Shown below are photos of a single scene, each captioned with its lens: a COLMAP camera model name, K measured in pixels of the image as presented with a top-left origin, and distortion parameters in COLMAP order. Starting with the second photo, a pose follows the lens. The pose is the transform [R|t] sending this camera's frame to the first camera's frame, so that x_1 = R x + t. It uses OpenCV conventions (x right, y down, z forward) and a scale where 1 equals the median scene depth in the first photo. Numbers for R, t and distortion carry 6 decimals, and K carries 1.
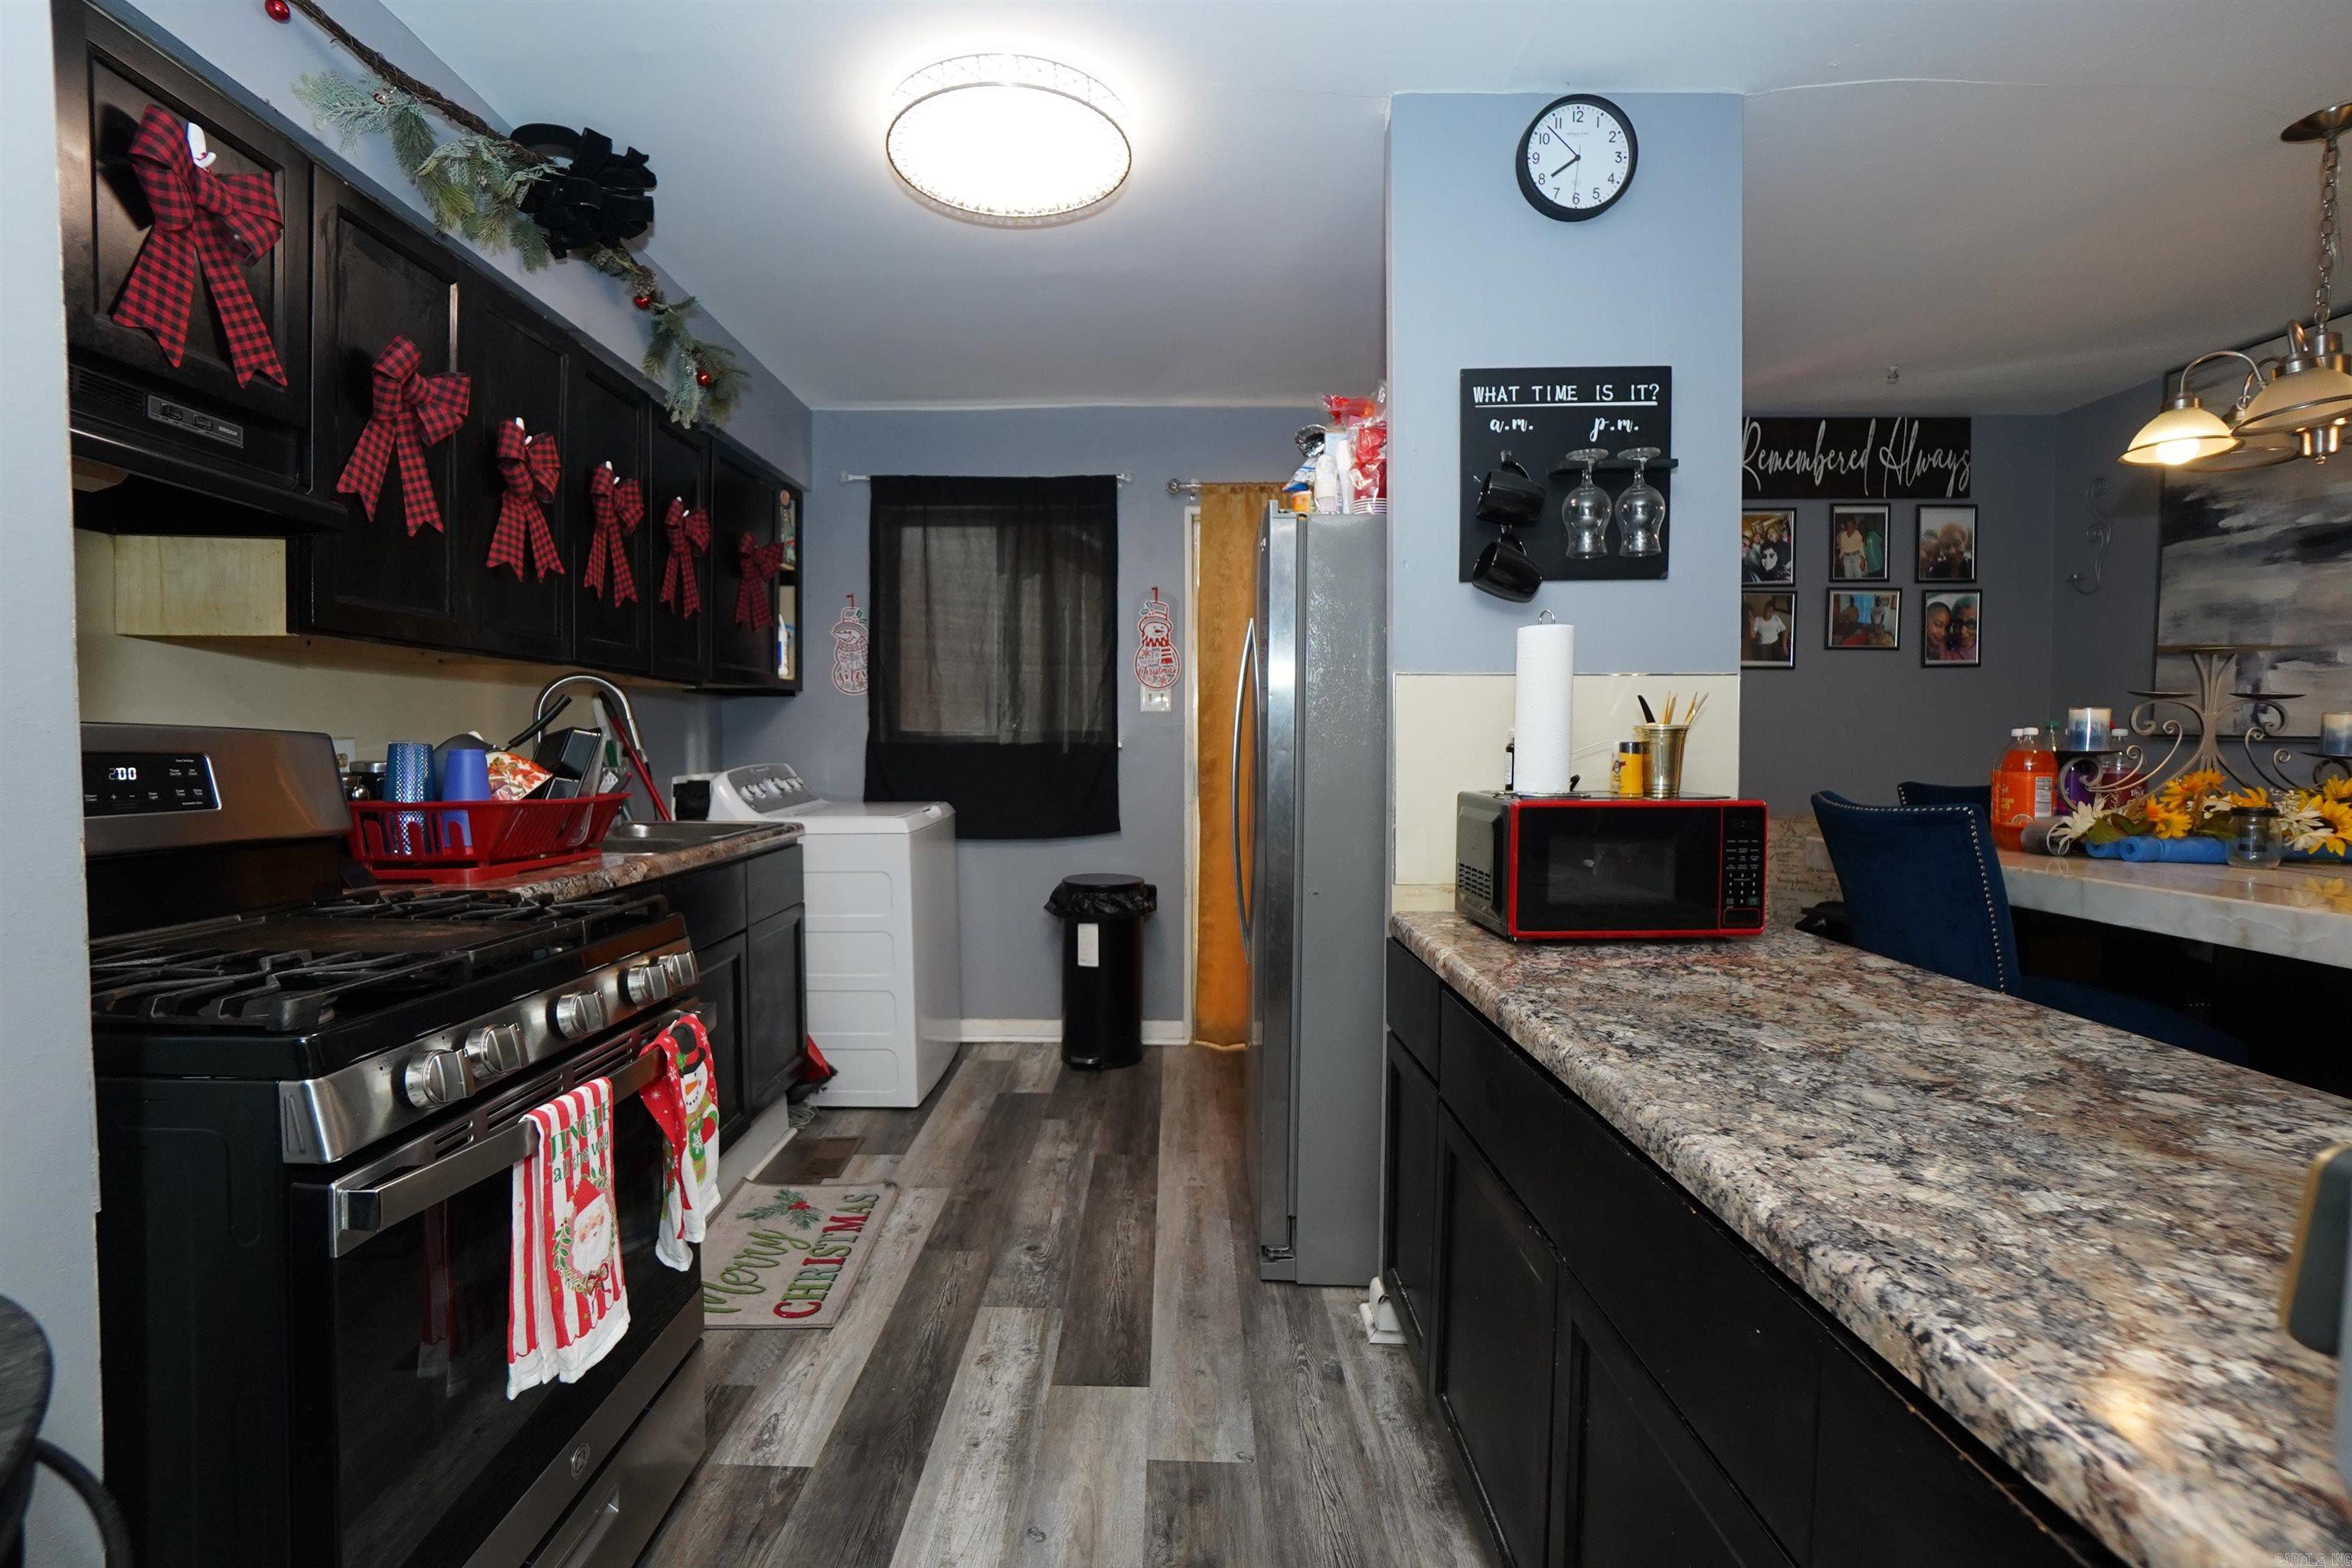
lens RADIAL K [[1047.2, 0, 1138.0], [0, 1047.2, 776.2], [0, 0, 1]] dist [-0.065026, 0.023594]
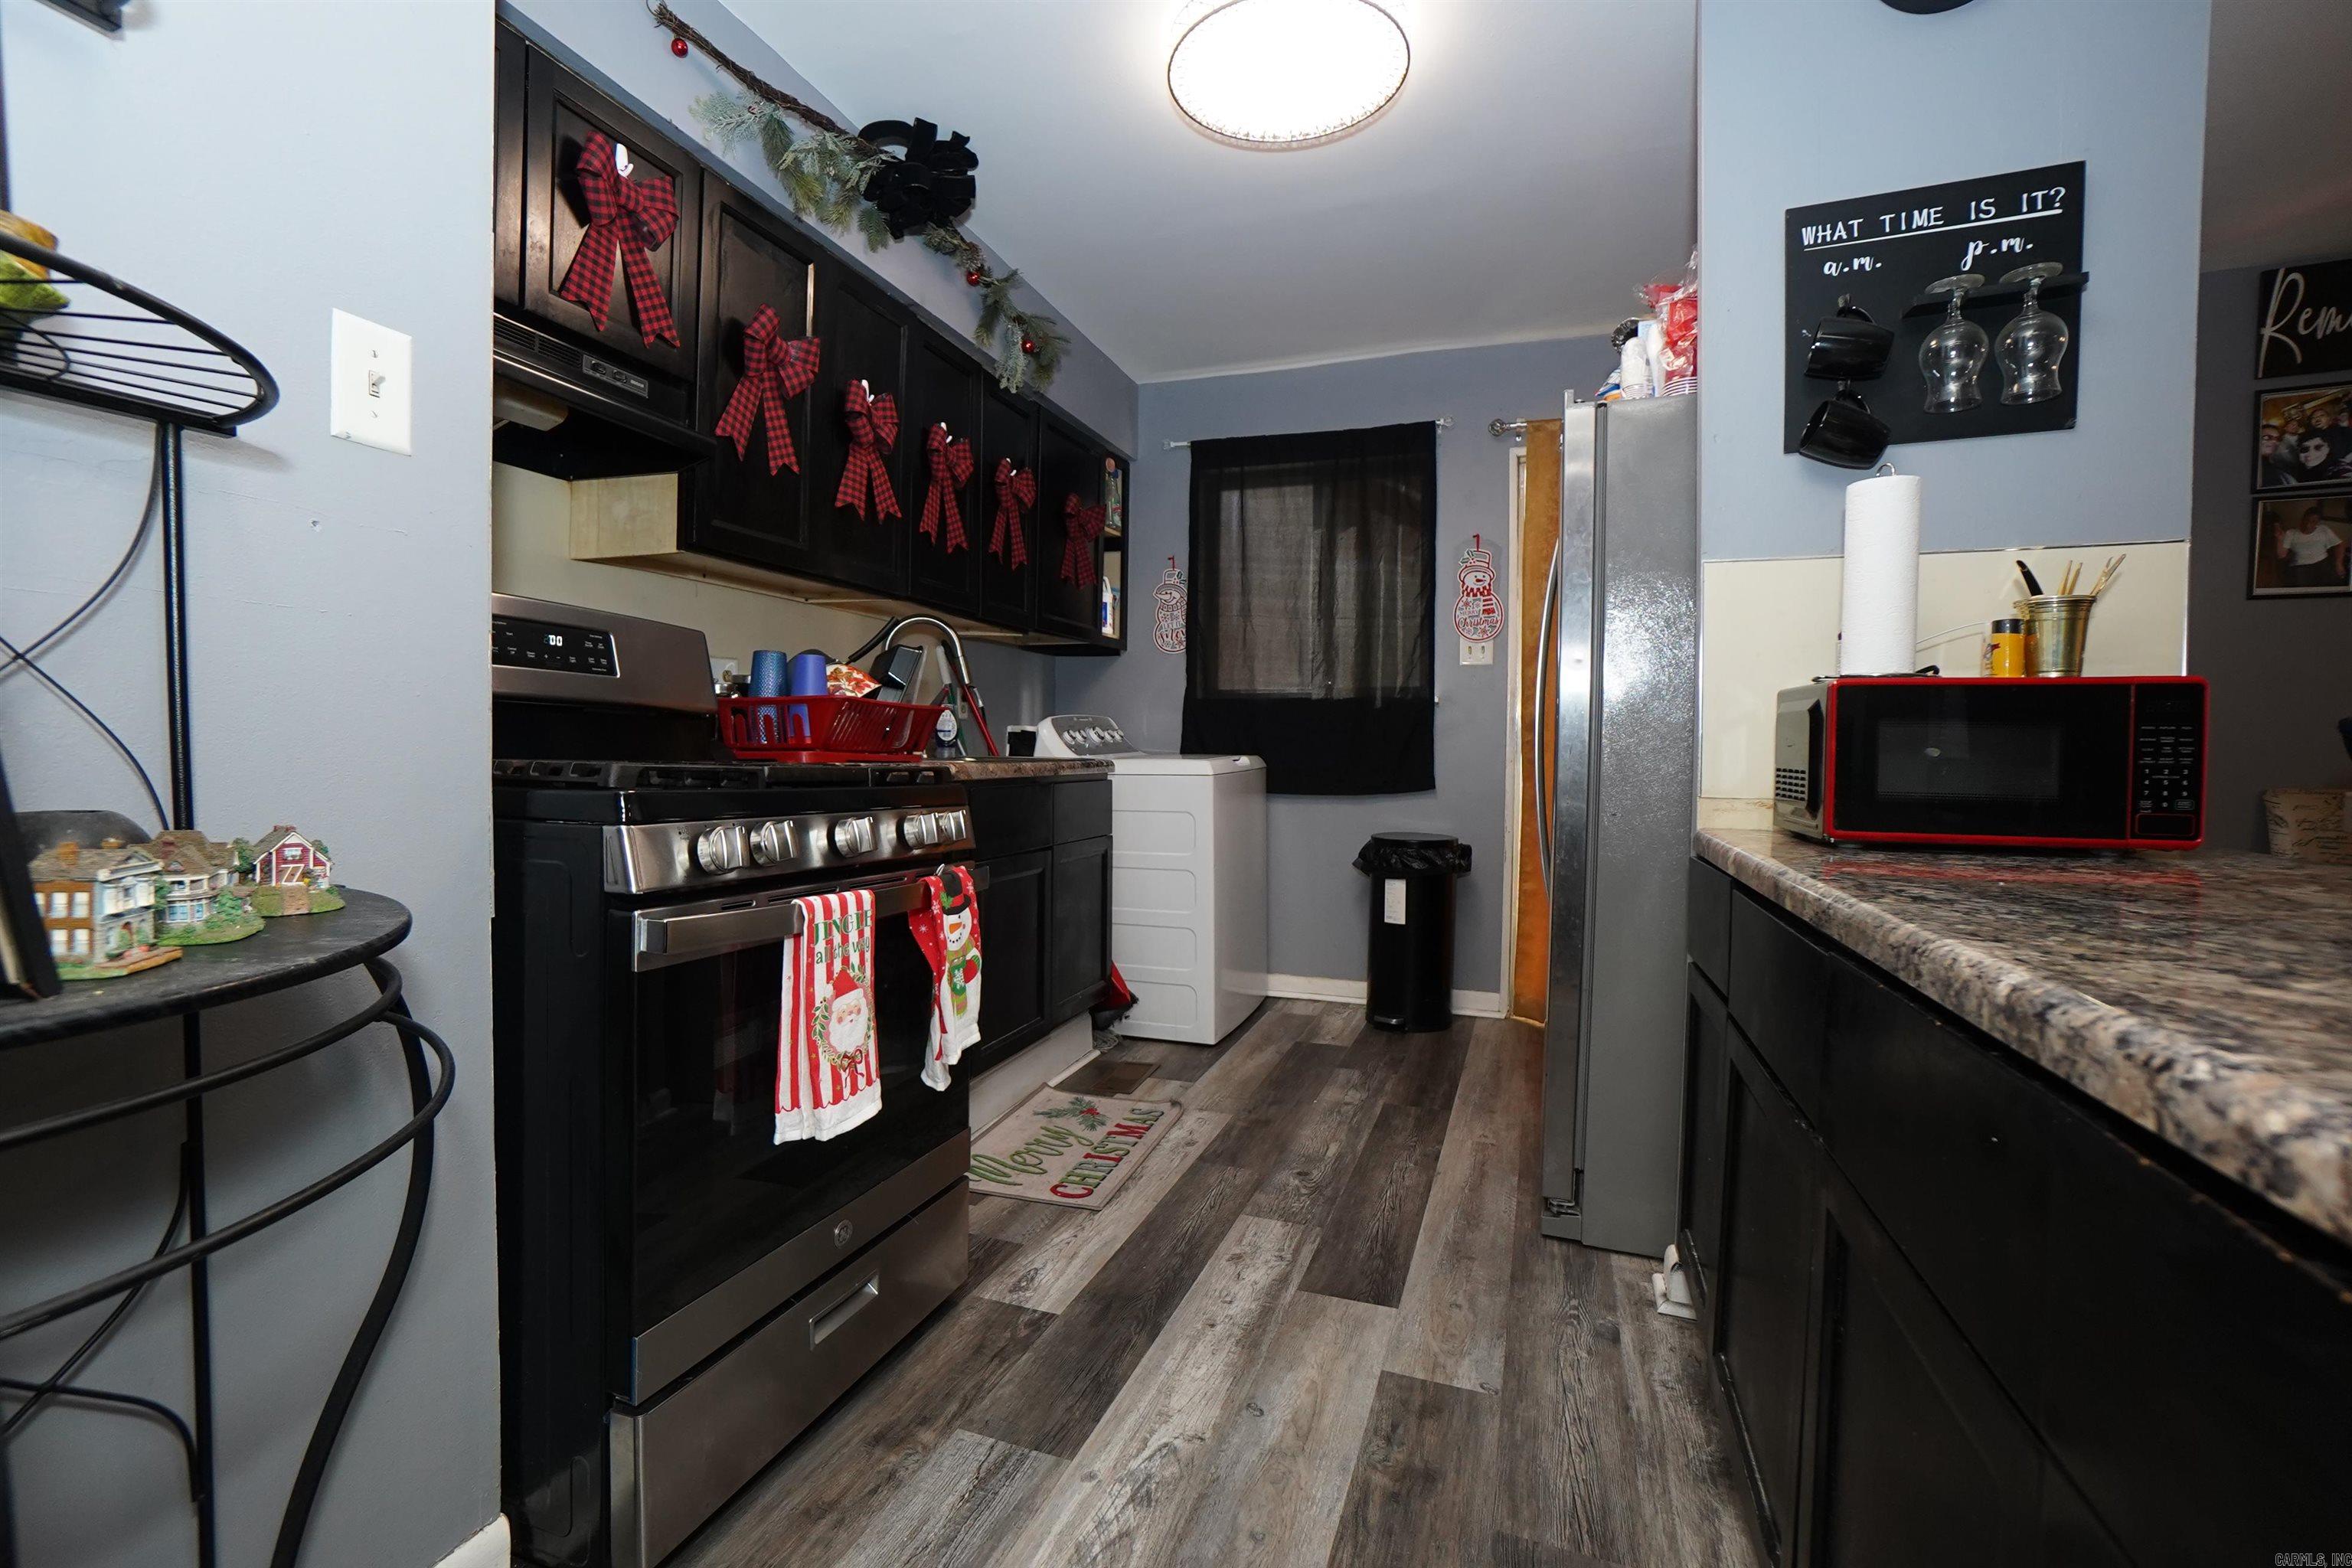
lens RADIAL K [[1045.6, 0, 1131.3], [0, 1045.6, 776.8], [0, 0, 1]] dist [-0.064960, 0.023399]
pose [[0.940894, 0.019113, -0.338161, 0.087773], [-0.022170, 0.999741, -0.005179, 0.105079], [0.337974, 0.012370, 0.941074, 0.008249]]
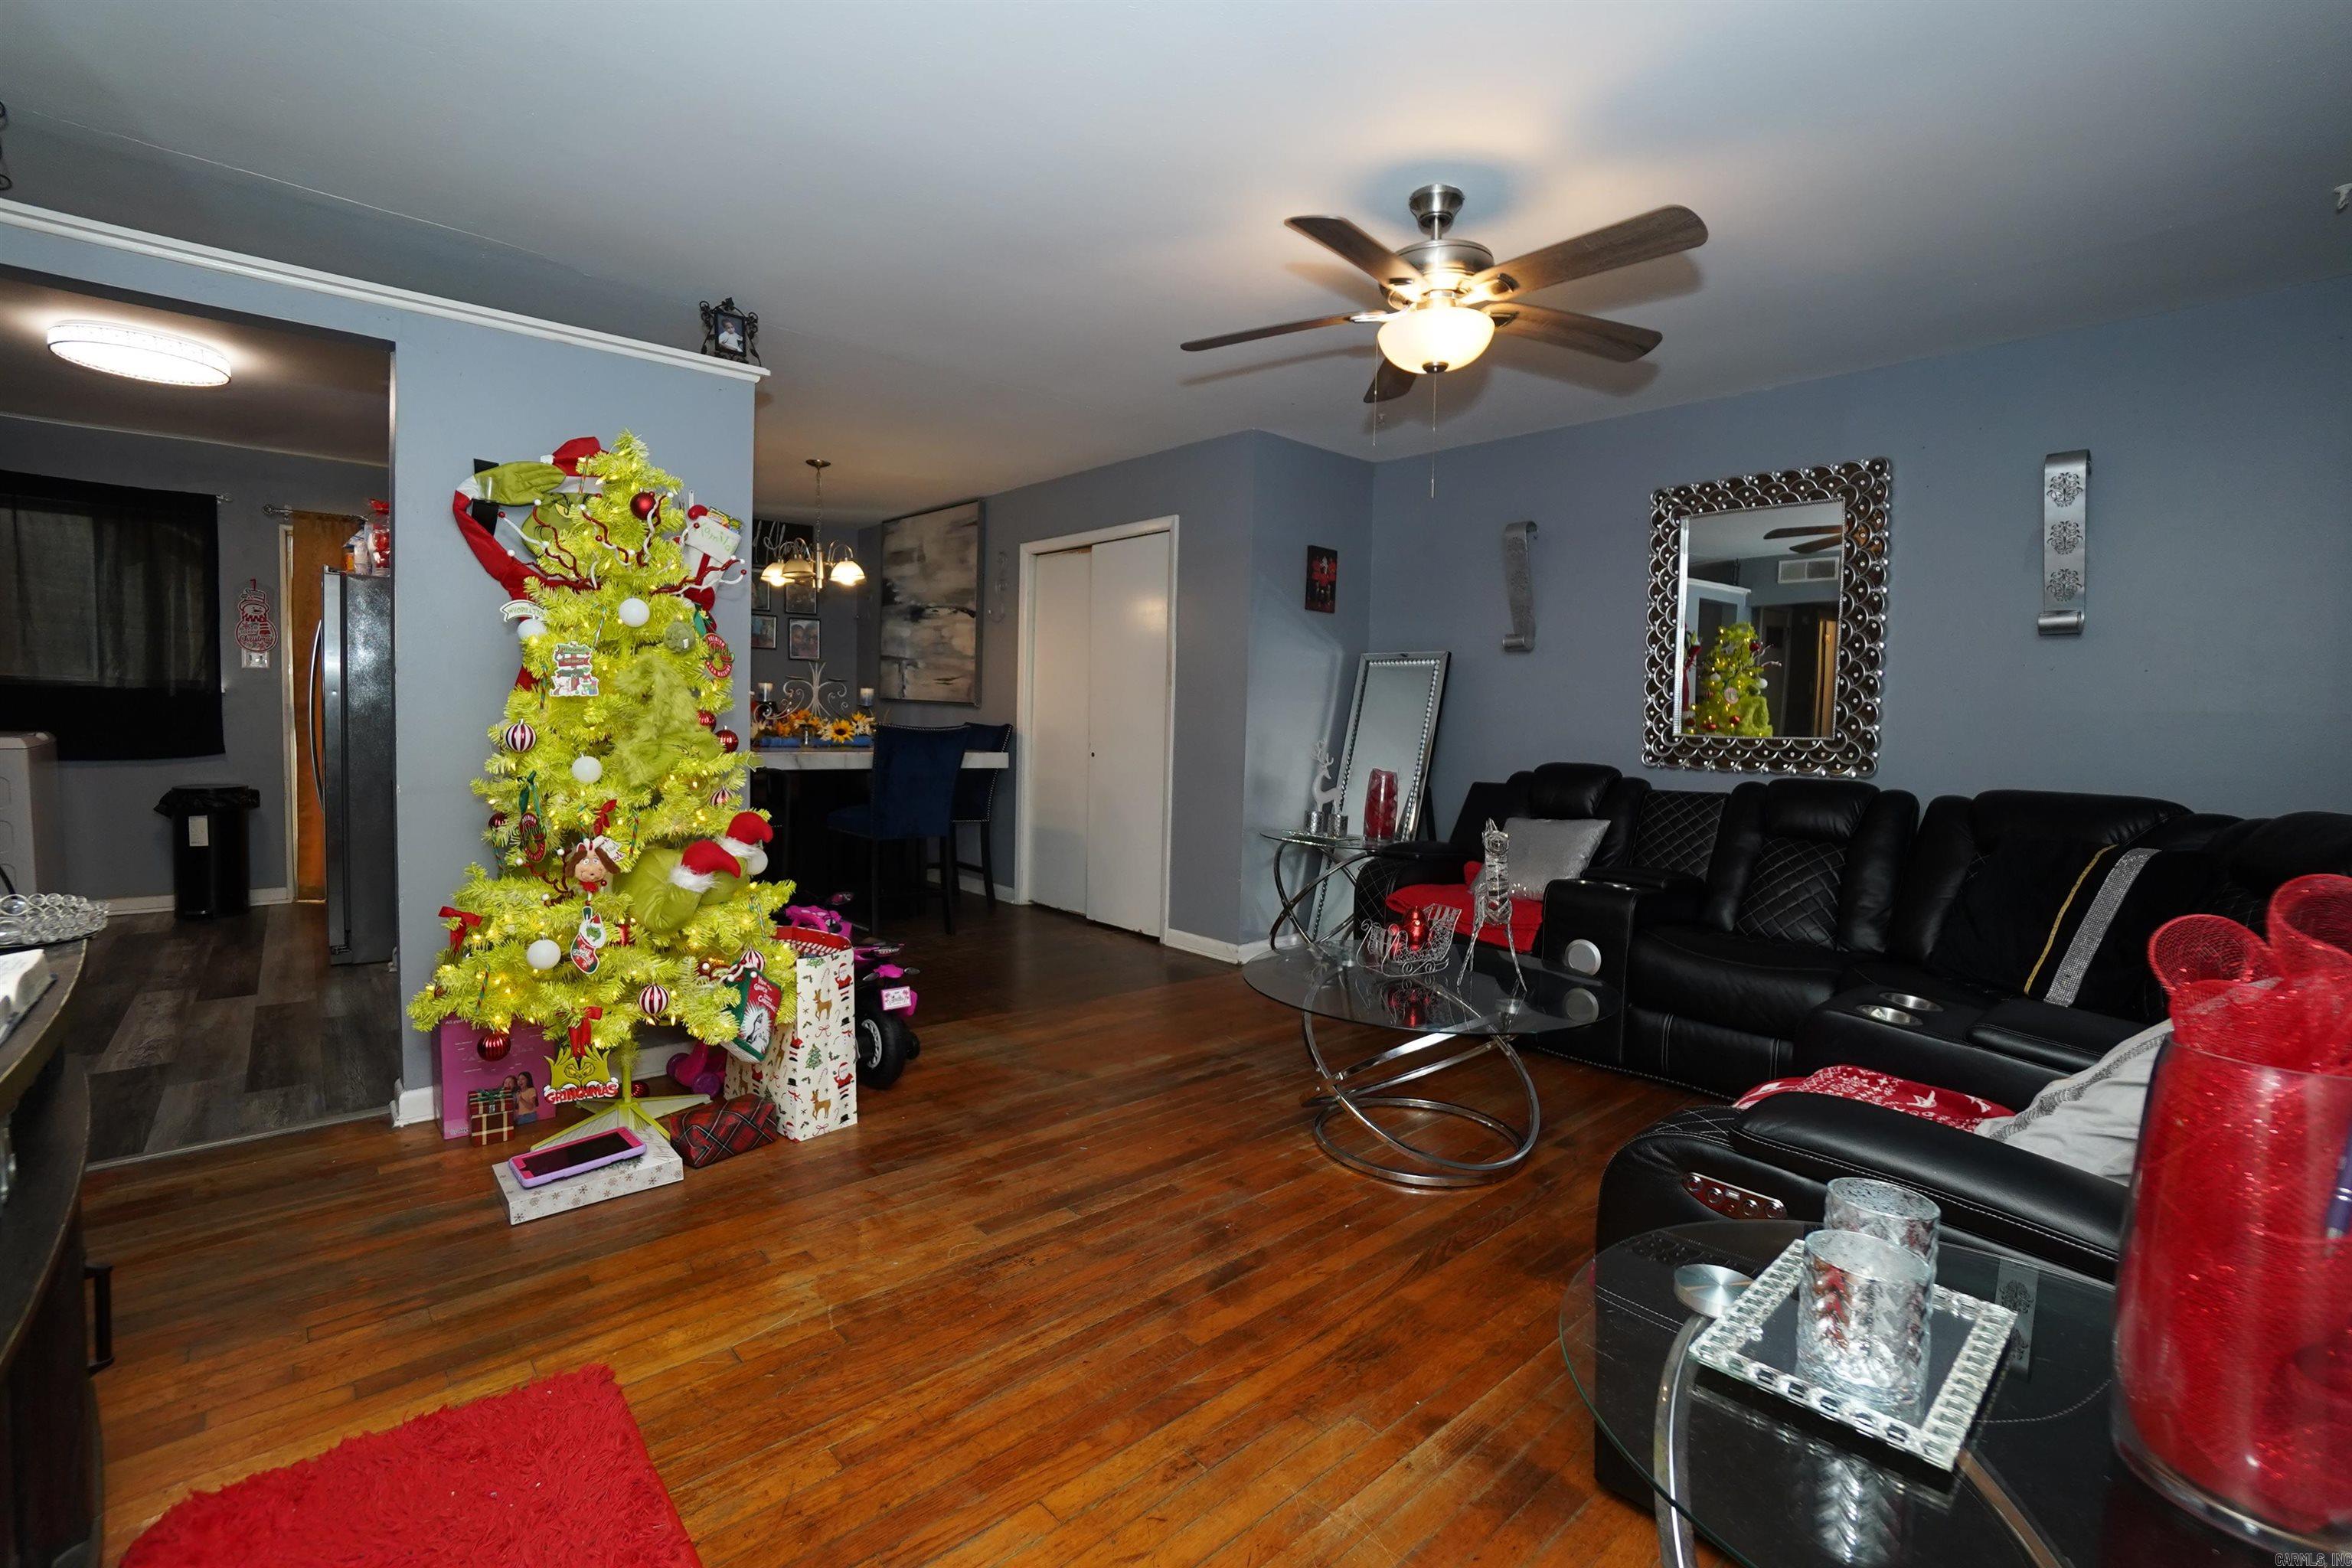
lens RADIAL K [[1039.7, 0, 1162.7], [0, 1039.7, 774.7], [0, 0, 1]] dist [-0.067533, 0.022052]
pose [[0.734434, -0.022705, 0.678300, 0.000135], [0.001066, 0.999478, 0.032301, 0.080516], [-0.678679, -0.023000, 0.734074, -1.649119]]
